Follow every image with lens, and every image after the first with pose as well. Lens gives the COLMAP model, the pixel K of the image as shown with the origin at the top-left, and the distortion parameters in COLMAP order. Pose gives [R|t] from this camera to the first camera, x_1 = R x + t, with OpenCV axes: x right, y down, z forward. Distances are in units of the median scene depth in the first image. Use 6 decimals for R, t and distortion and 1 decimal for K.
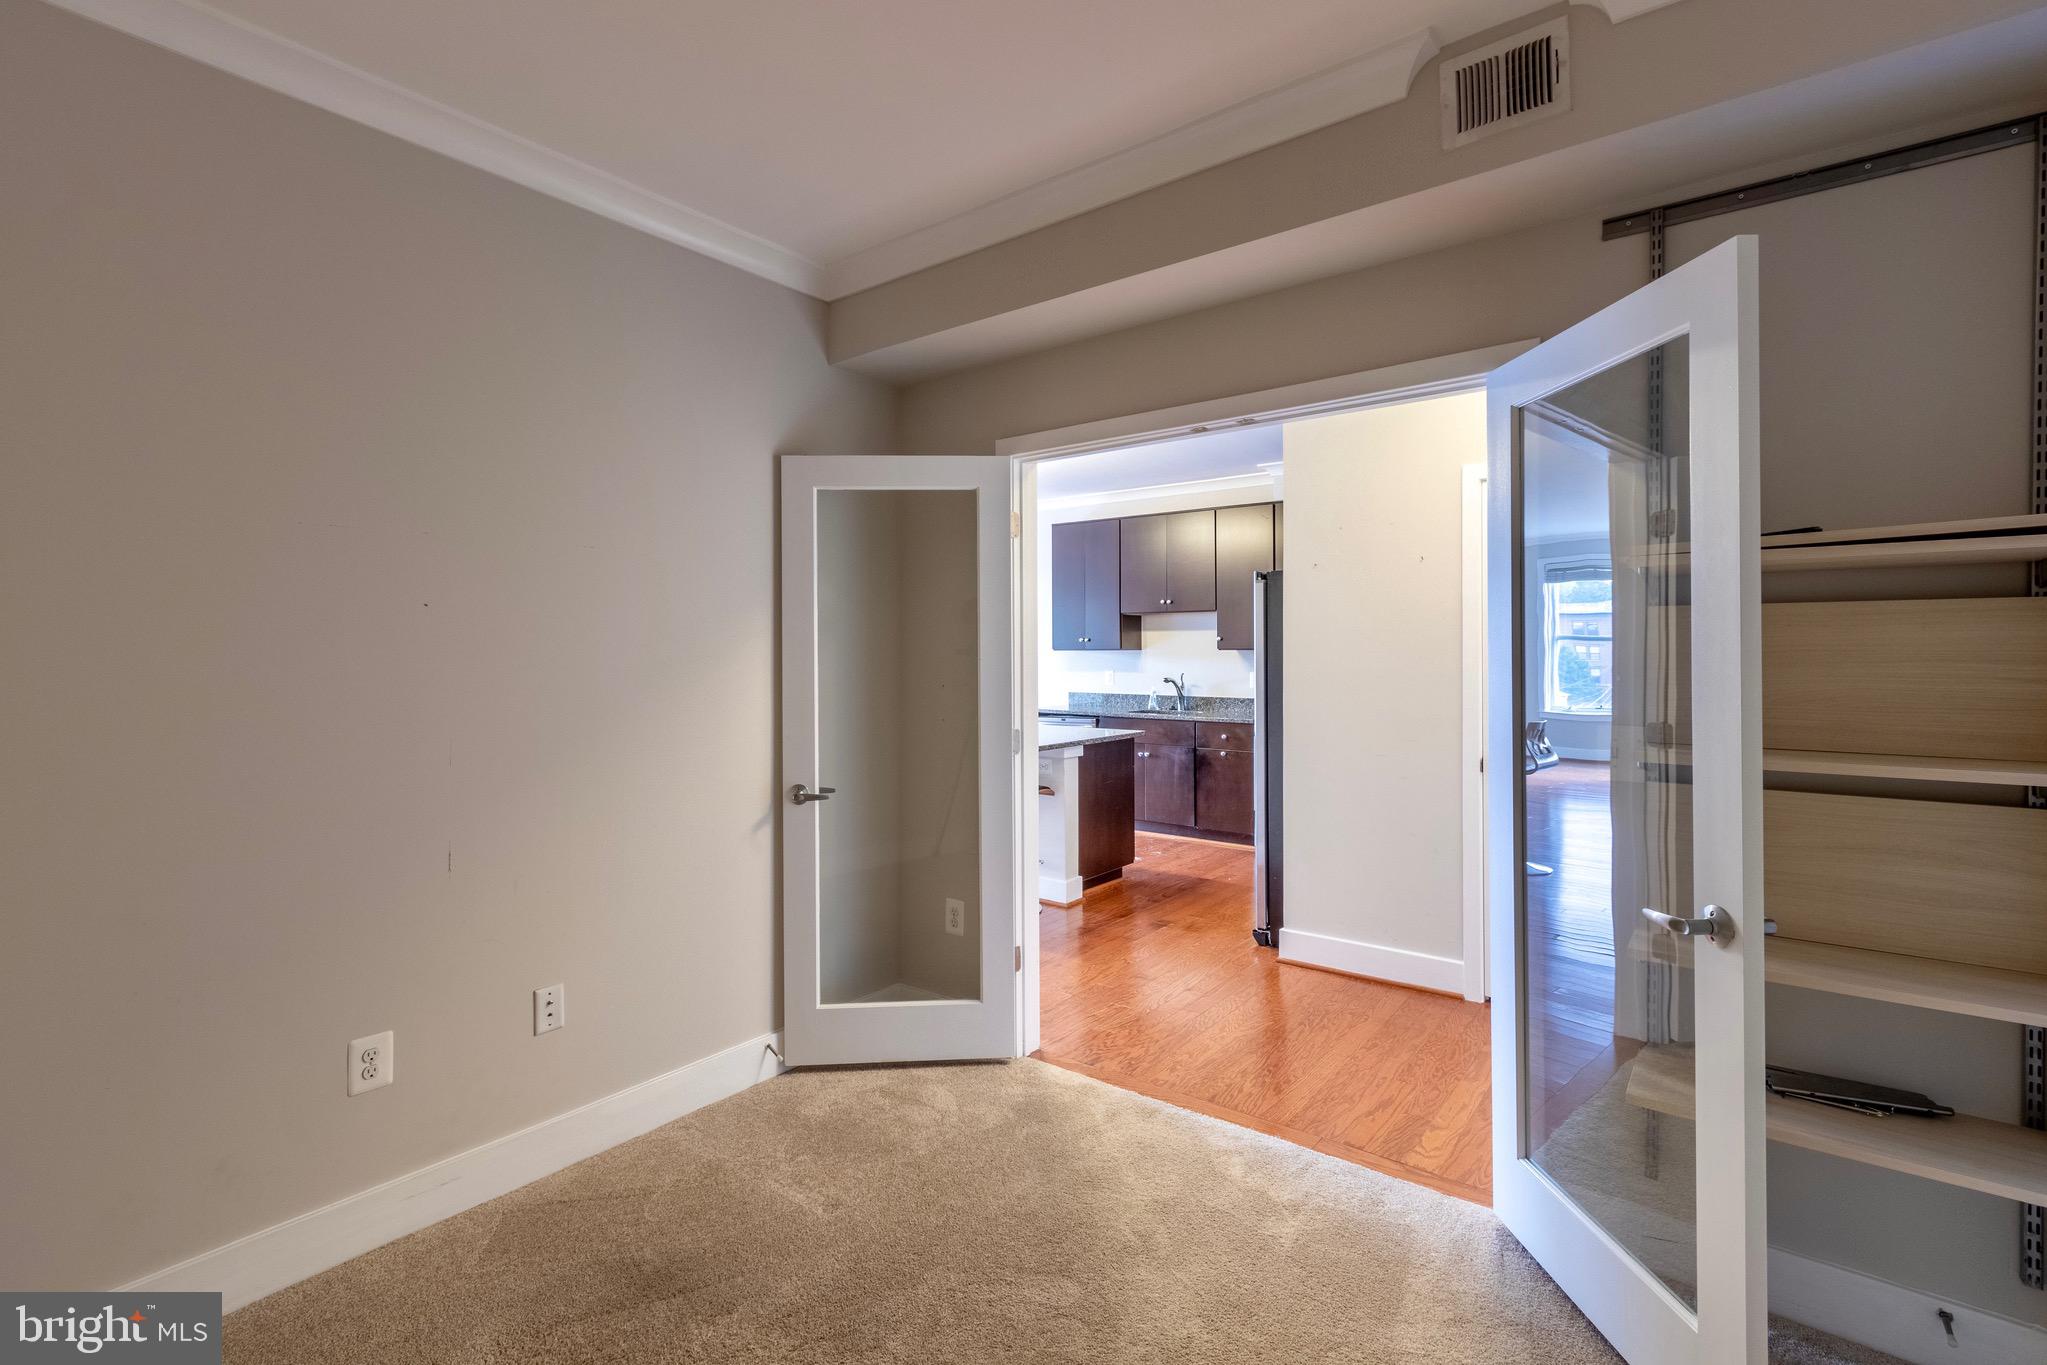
lens RADIAL K [[937.4, 0, 1032.1], [0, 937.4, 649.8], [0, 0, 1]] dist [0.006536, -0.001390]
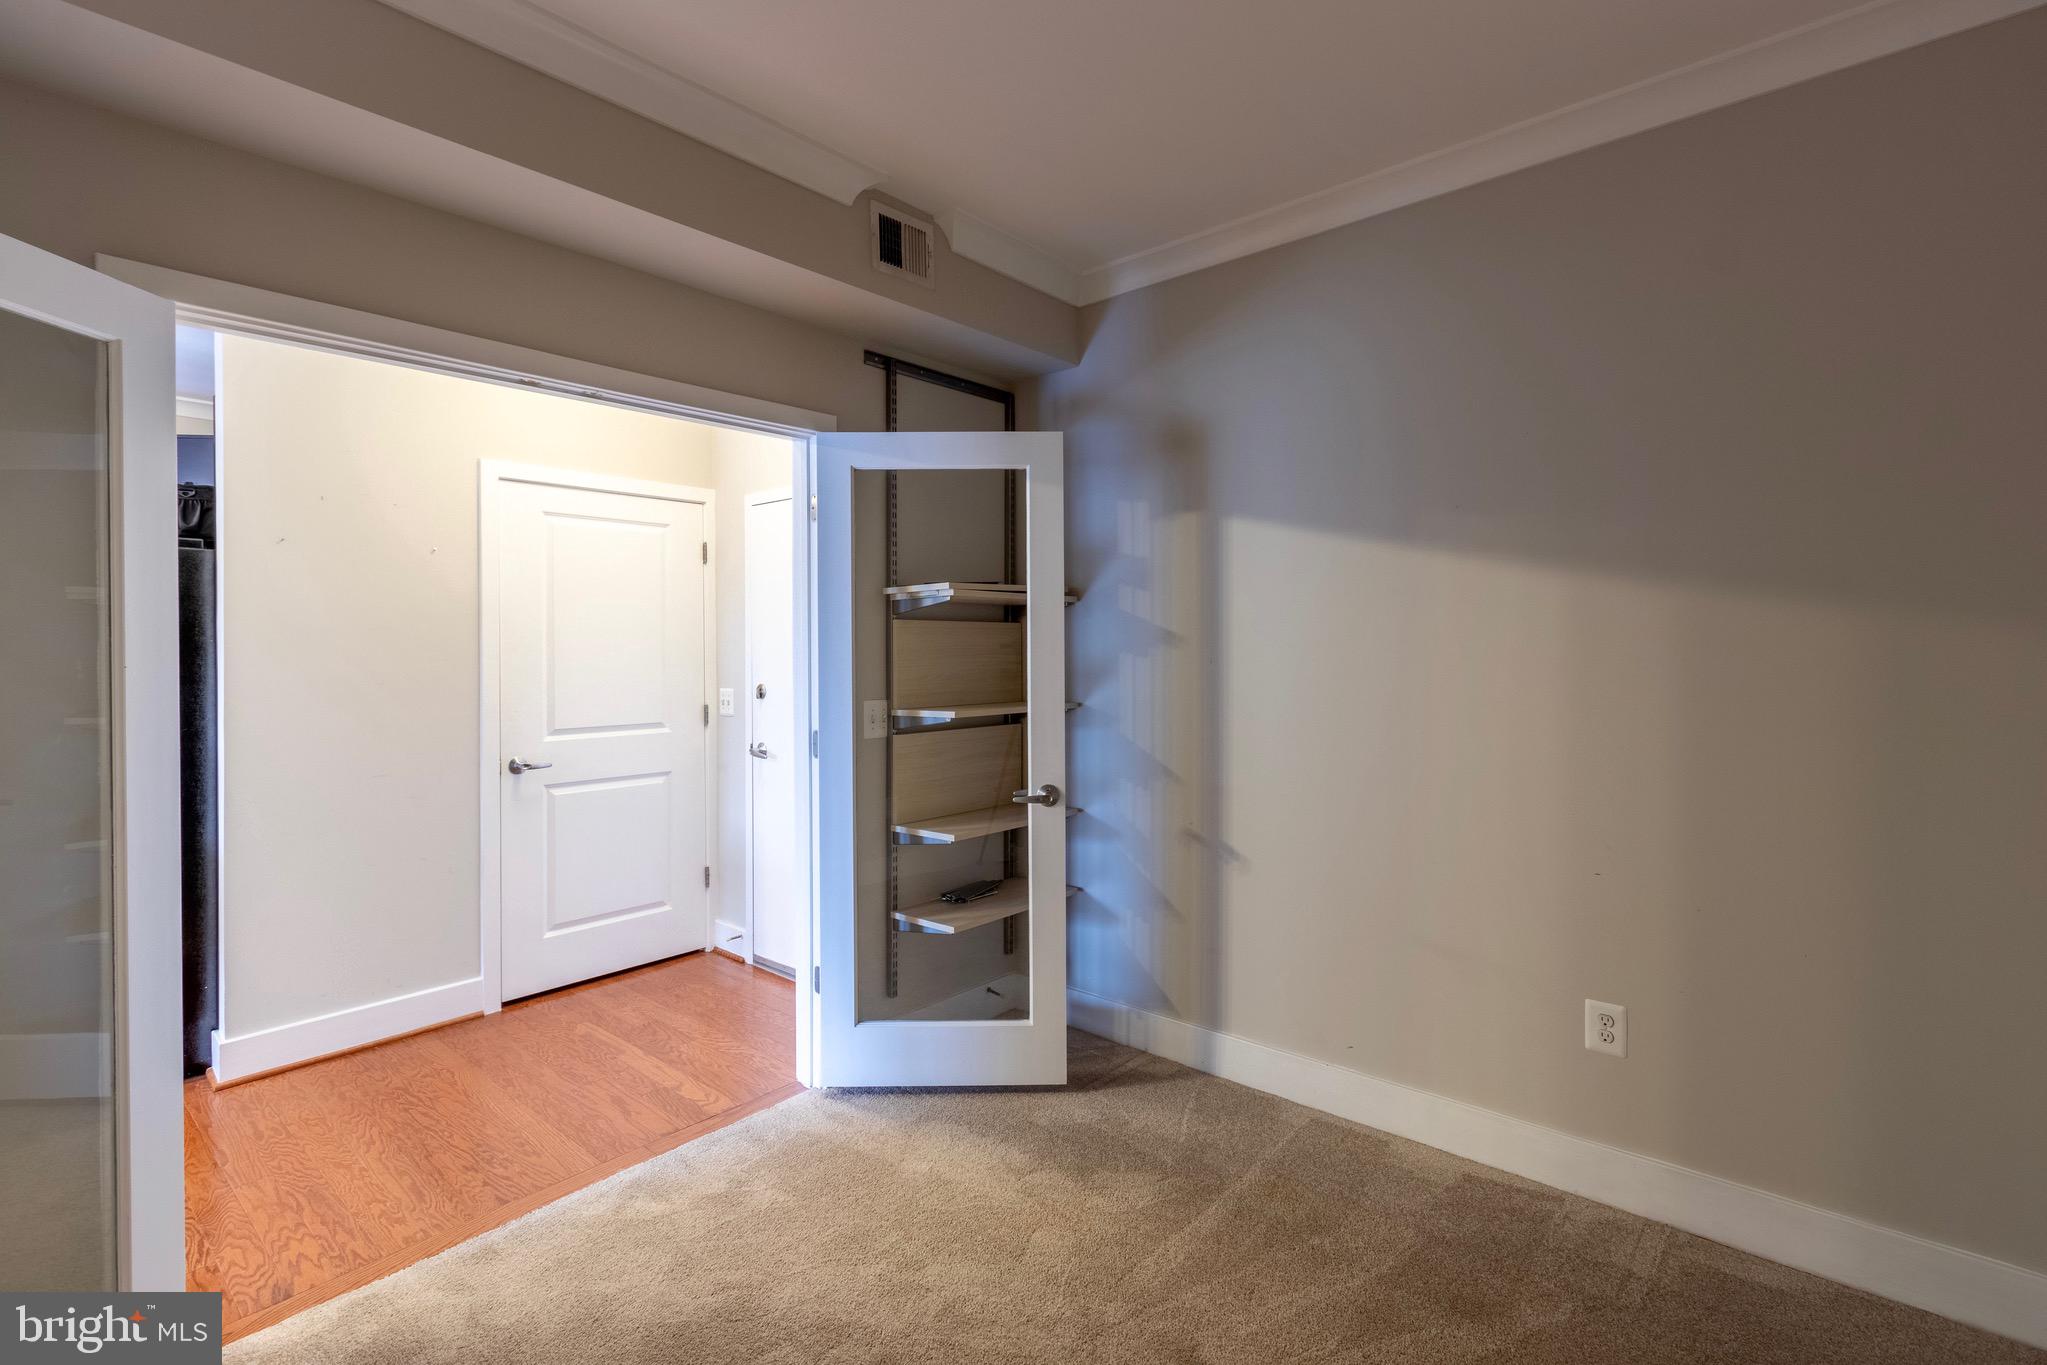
lens RADIAL K [[937.4, 0, 1021.4], [0, 937.4, 643.9], [0, 0, 1]] dist [0.006536, -0.001390]
pose [[0.063426, 0.010182, 0.997935, -0.412212], [0.005431, 0.999930, -0.010547, 0.005575], [-0.997972, 0.006089, 0.063367, 0.344051]]
